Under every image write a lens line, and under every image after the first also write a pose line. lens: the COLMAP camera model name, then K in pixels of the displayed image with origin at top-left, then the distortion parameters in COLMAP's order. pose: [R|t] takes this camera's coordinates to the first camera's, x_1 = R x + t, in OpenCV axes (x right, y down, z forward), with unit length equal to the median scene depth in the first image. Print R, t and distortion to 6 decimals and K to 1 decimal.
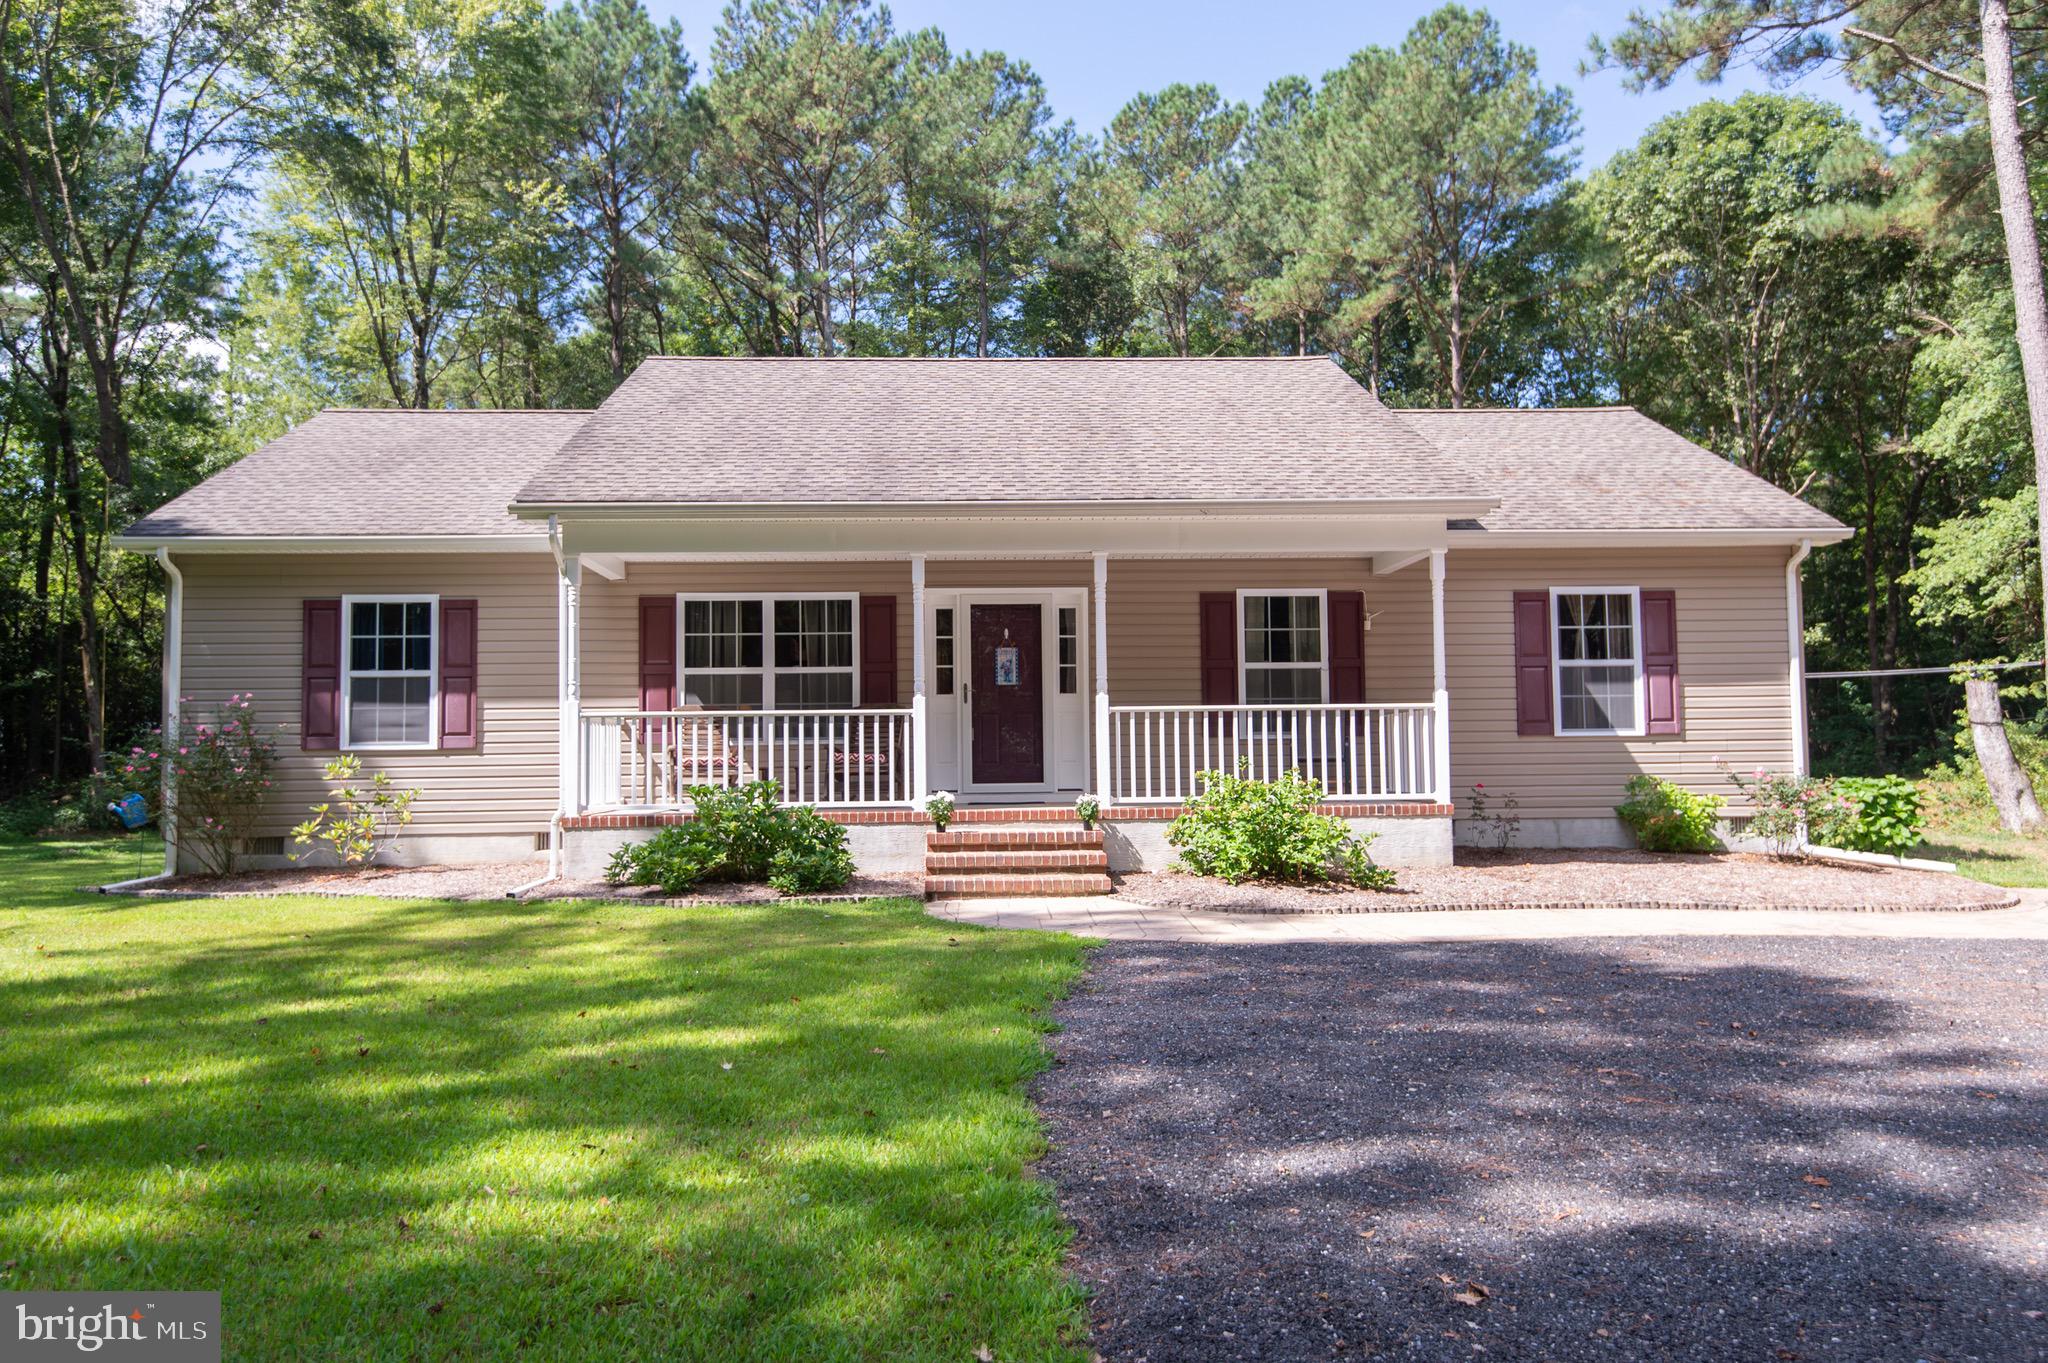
lens RADIAL K [[1453.1, 0, 1015.4], [0, 1453.1, 694.9], [0, 0, 1]] dist [0.002886, -0.003146]
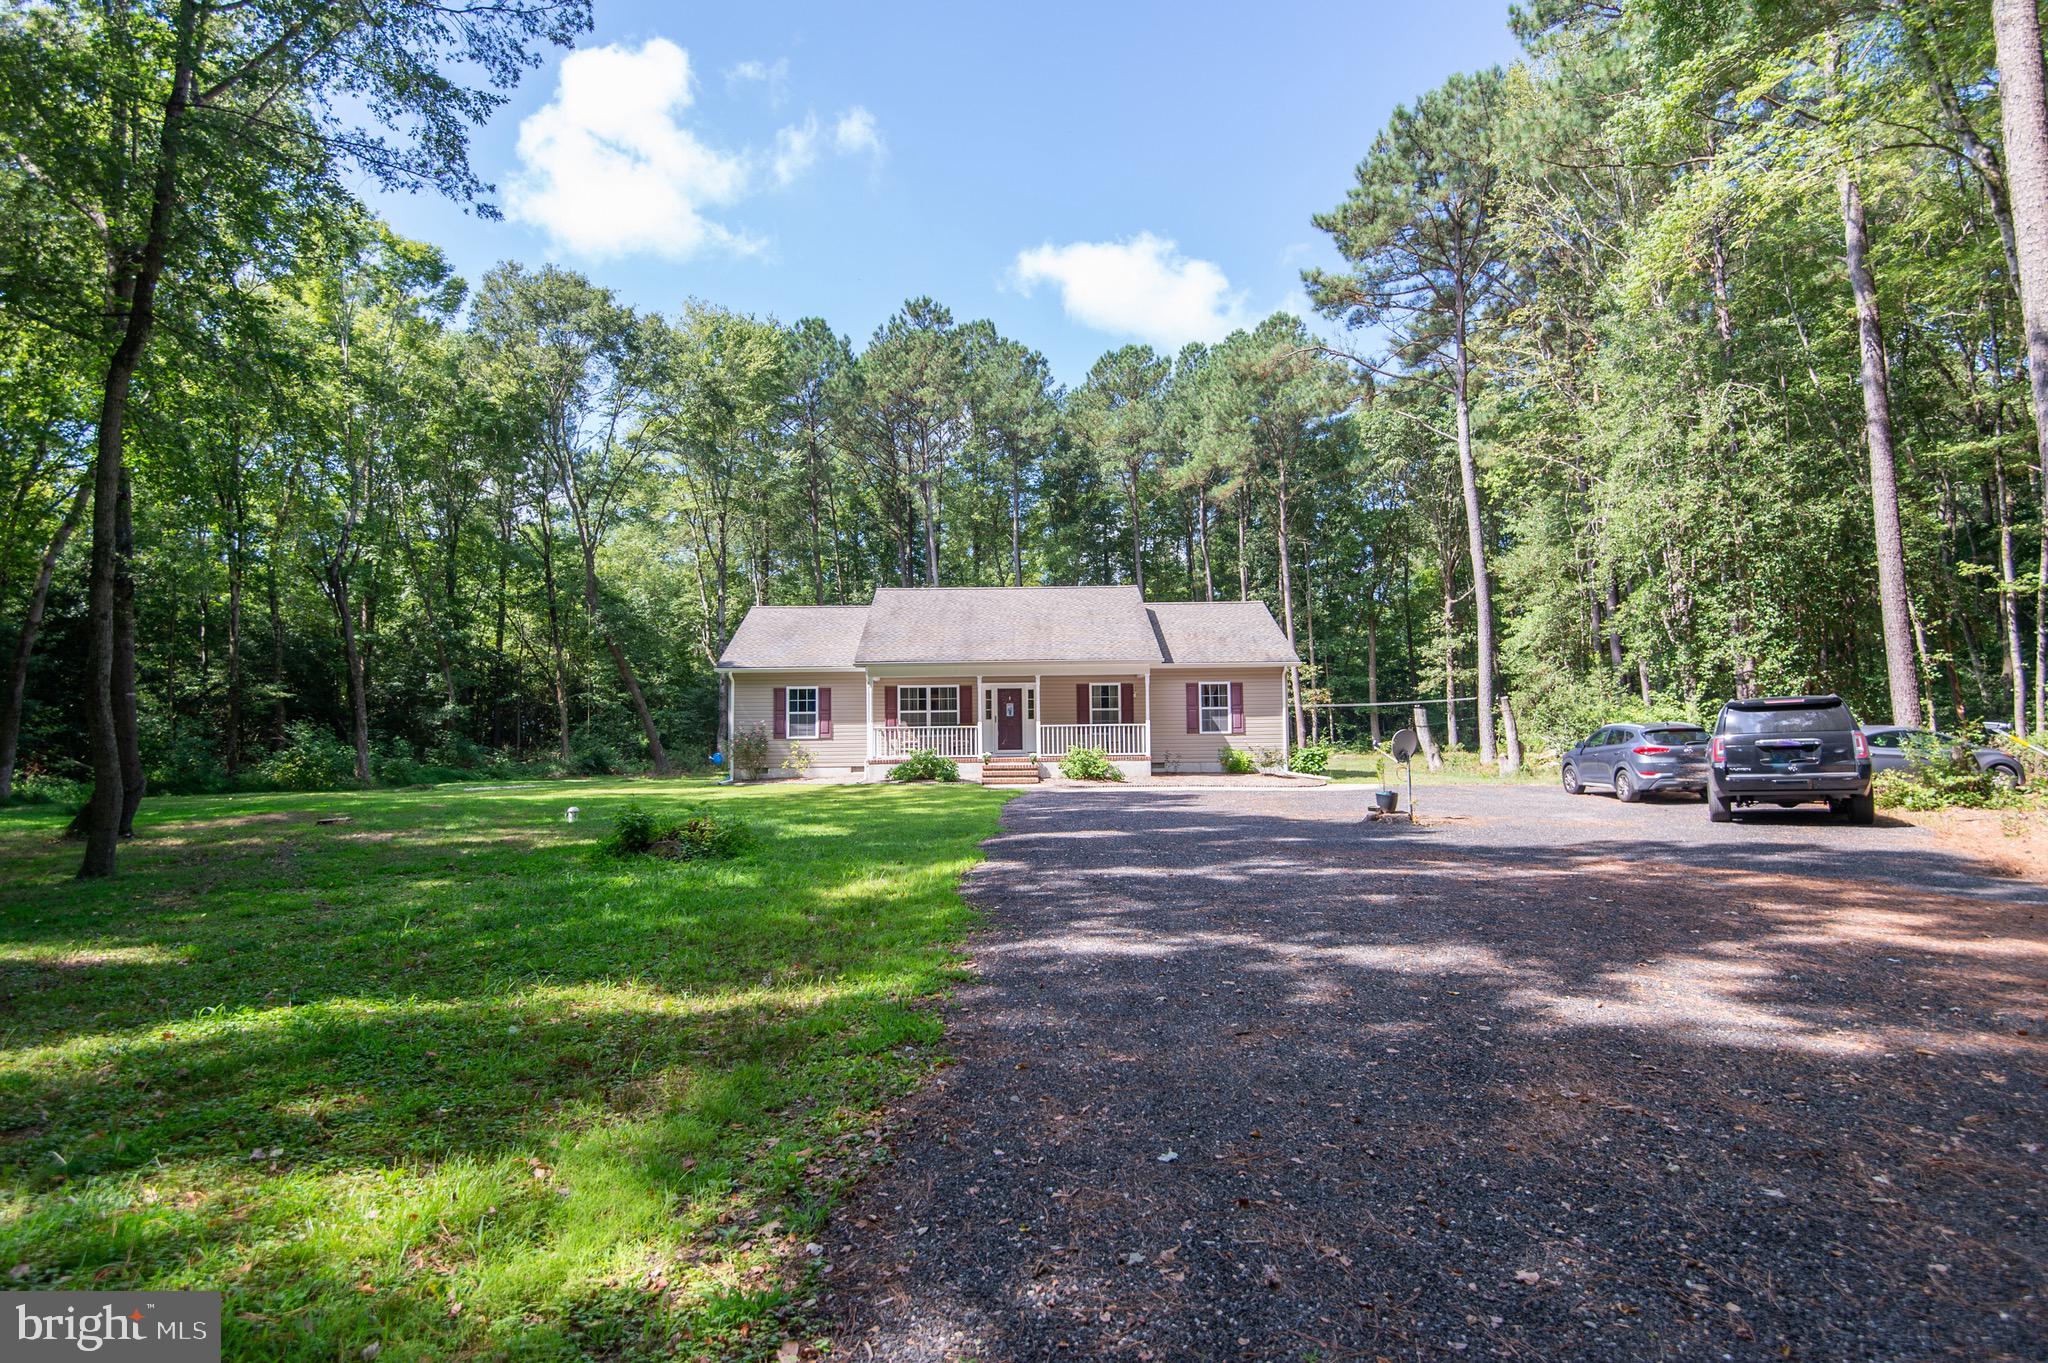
lens RADIAL K [[1075.6, 0, 1026.5], [0, 1075.6, 682.1], [0, 0, 1]] dist [-0.000586, 0.000029]
pose [[0.999735, -0.001595, -0.022963, 0.076771], [0.001427, 0.999972, -0.007330, -0.059326], [0.022974, 0.007296, 0.999709, -1.148433]]
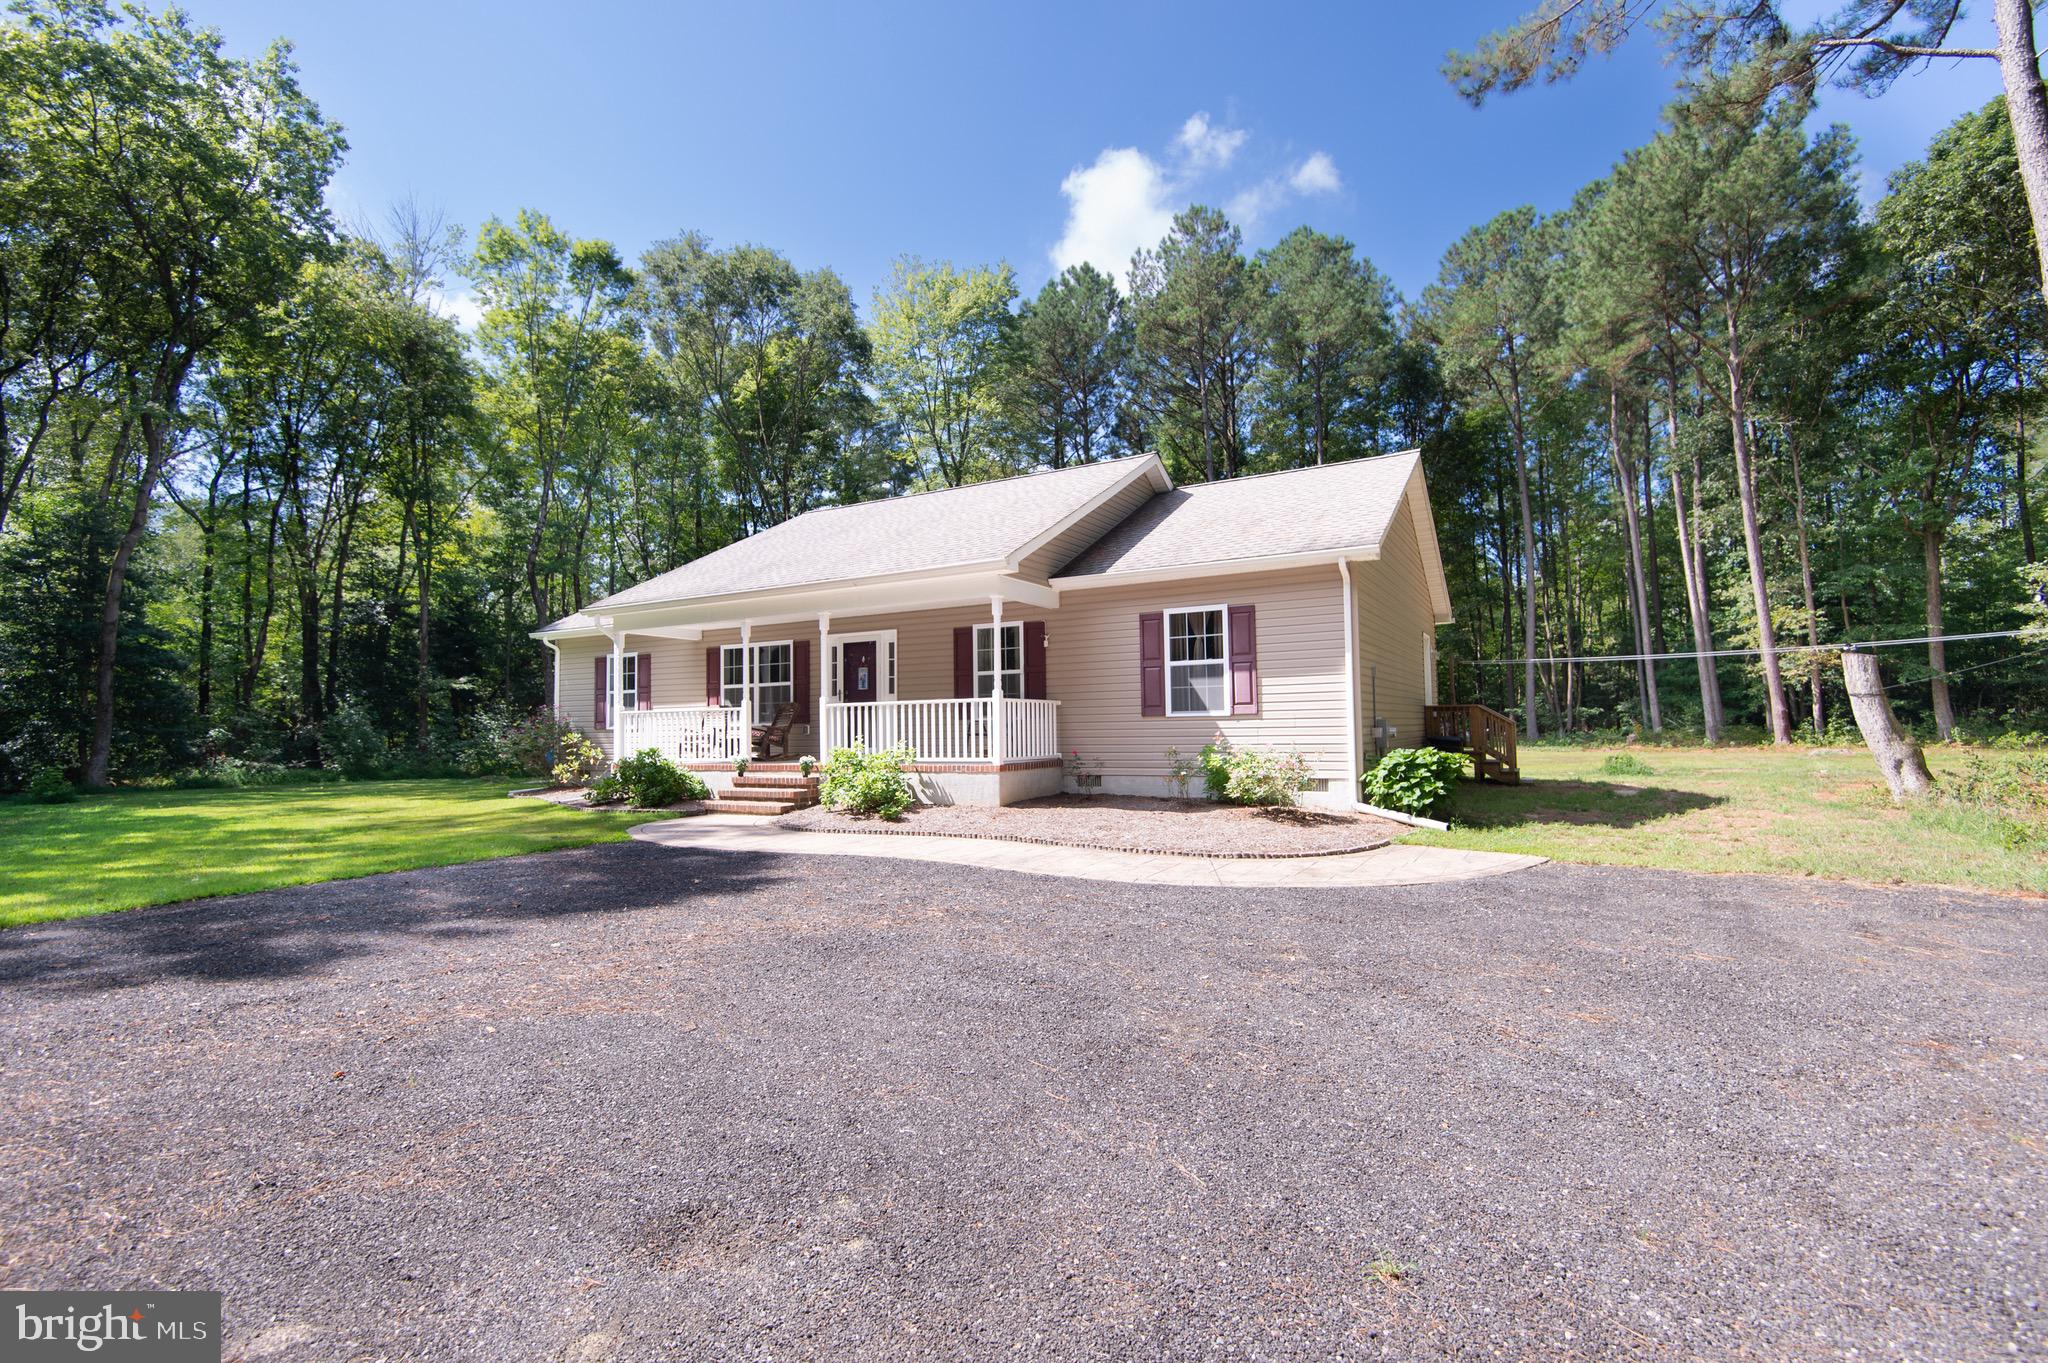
lens RADIAL K [[934.8, 0, 1025.1], [0, 934.8, 669.9], [0, 0, 1]] dist [0.016969, -0.006048]
pose [[0.852957, -0.035823, -0.520751, 0.725625], [0.030167, 0.999358, -0.019336, -0.003069], [0.521109, 0.000784, 0.853490, 0.169769]]
